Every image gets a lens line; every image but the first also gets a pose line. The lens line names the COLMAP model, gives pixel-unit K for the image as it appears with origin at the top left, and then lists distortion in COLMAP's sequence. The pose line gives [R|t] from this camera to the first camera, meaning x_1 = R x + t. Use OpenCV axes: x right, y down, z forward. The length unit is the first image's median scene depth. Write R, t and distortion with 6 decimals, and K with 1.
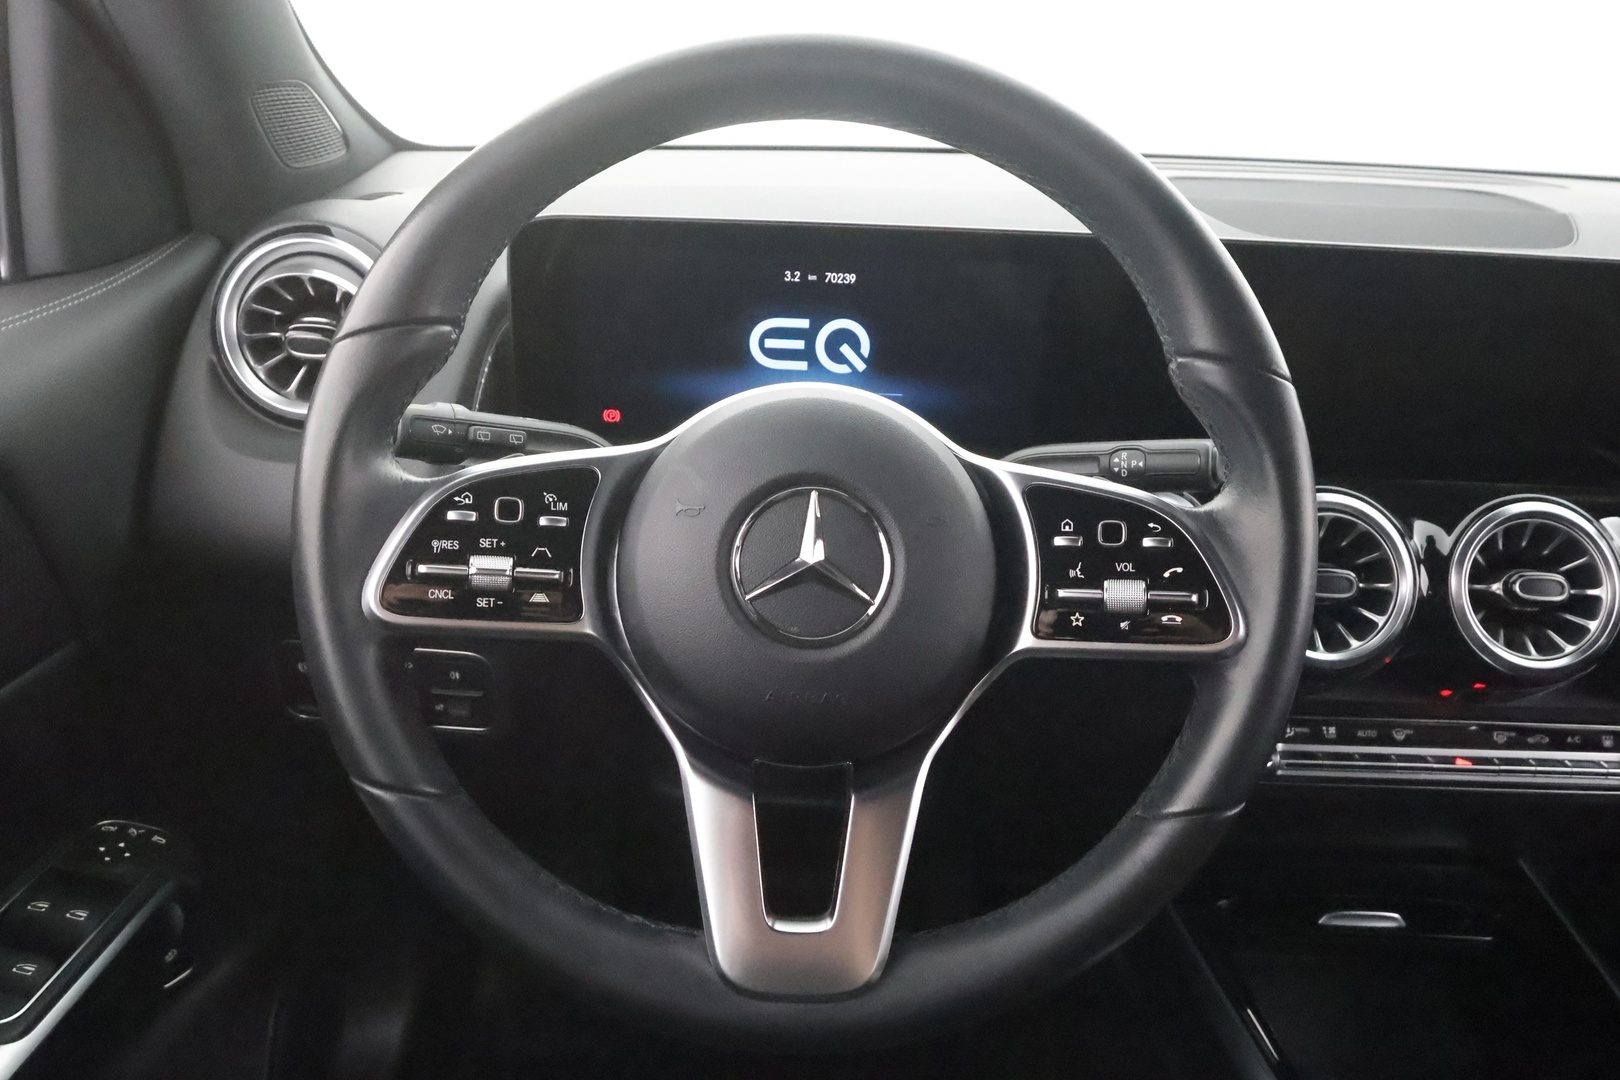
lens RADIAL K [[1166.5, 0, 813.1], [0, 1166.5, 539.8], [0, 0, 1]] dist [0.007146, 0.003472]
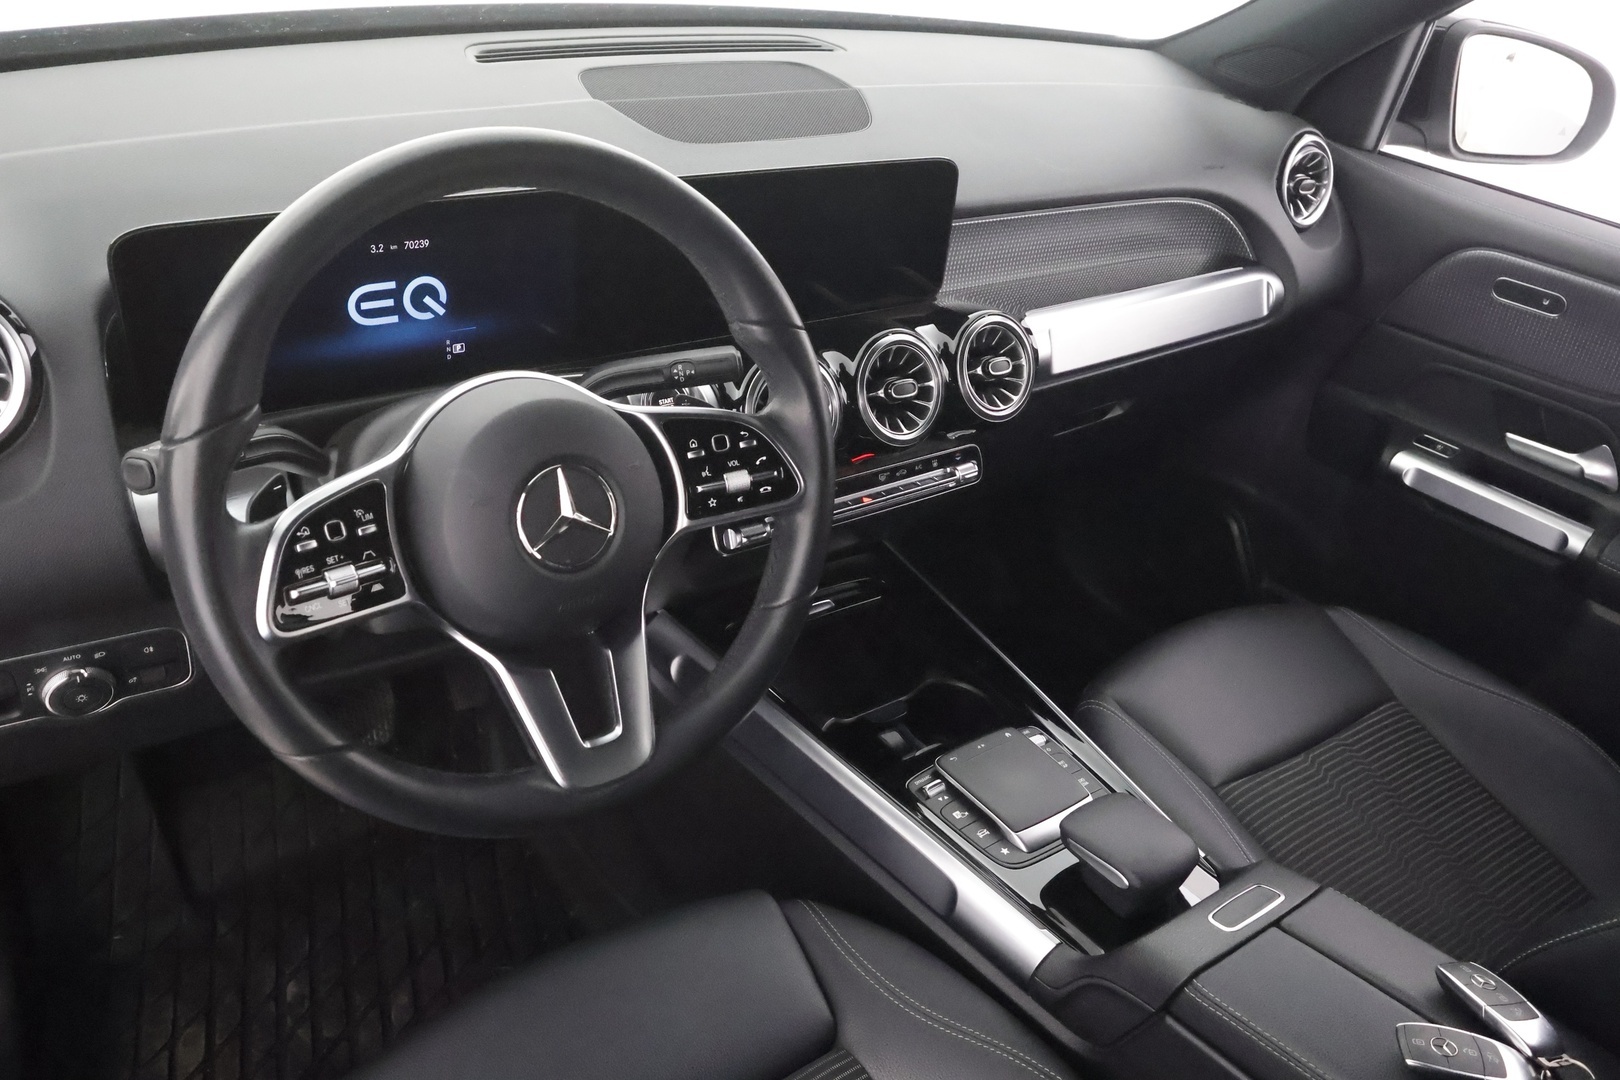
lens RADIAL K [[1265.2, 0, 814.8], [0, 1265.2, 542.2], [0, 0, 1]] dist [0.014415, -0.043069]
pose [[0.810642, -0.265582, 0.521849, -0.556880], [0.131299, 0.950974, 0.280016, -0.334421], [-0.570632, -0.158474, 0.805770, -0.456086]]
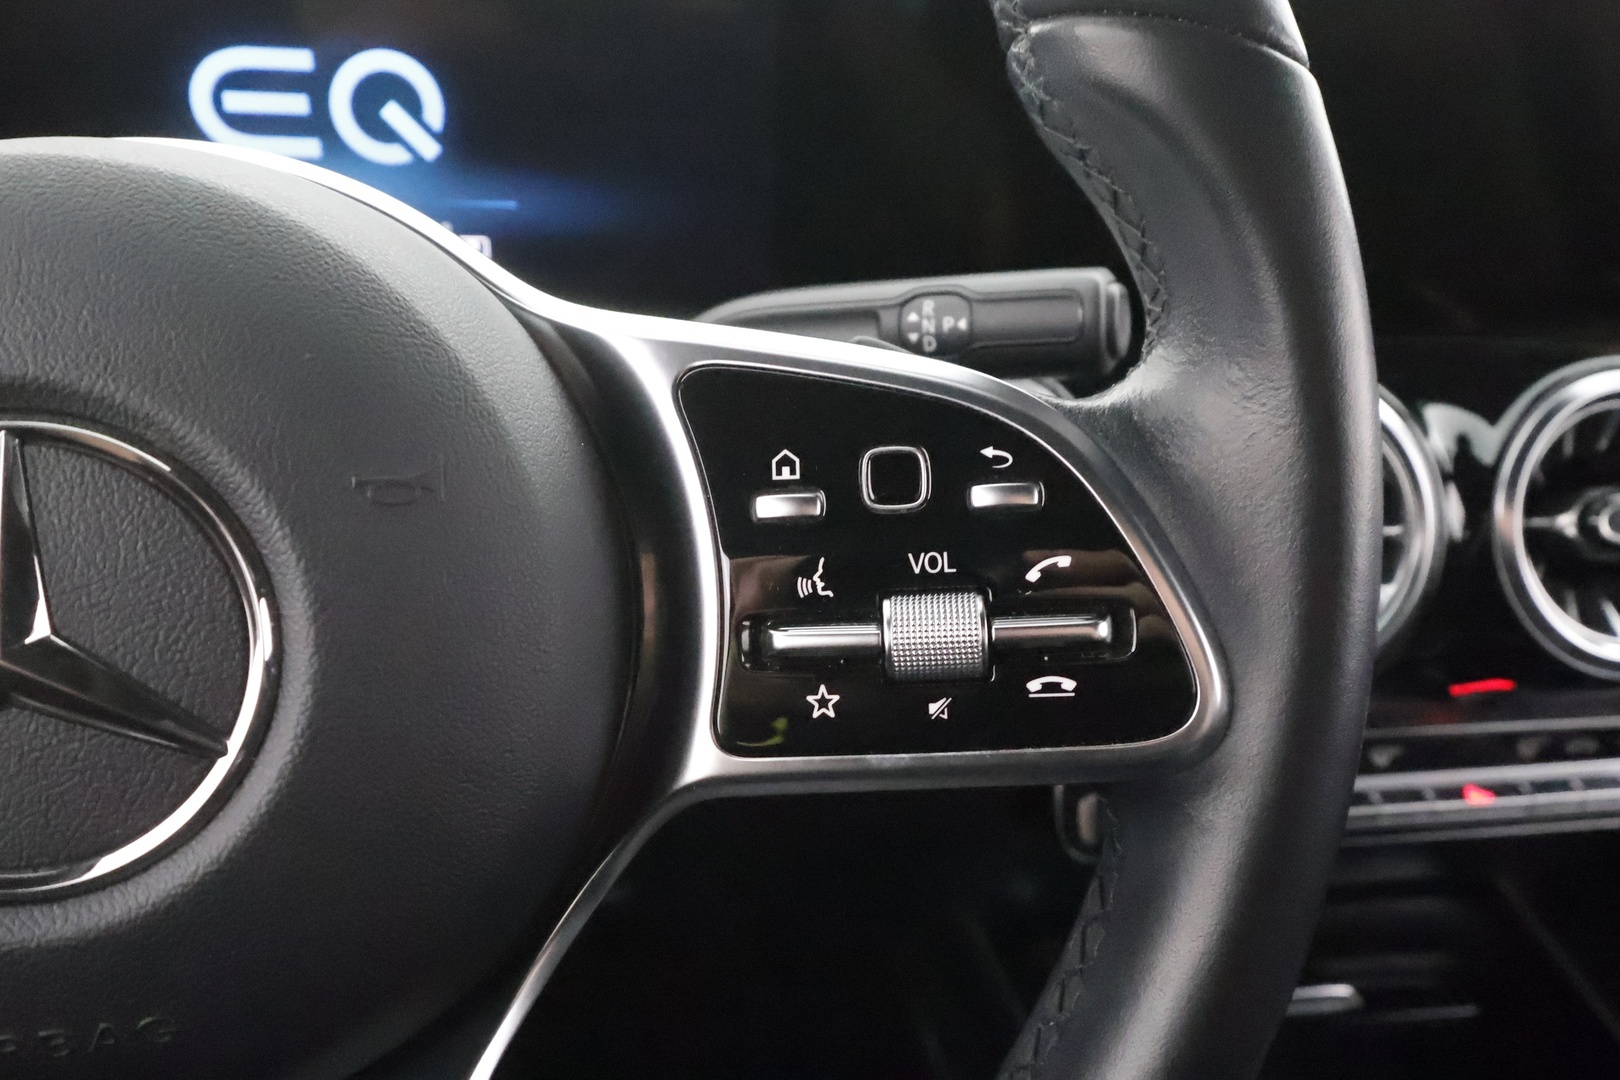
lens RADIAL K [[1265.2, 0, 848.3], [0, 1265.2, 580.7], [0, 0, 1]] dist [0.014415, -0.043069]
pose [[0.983445, -0.079697, 0.162742, 0.164797], [0.065304, 0.993619, 0.091957, -0.011697], [-0.169032, -0.079807, 0.982374, 0.567287]]
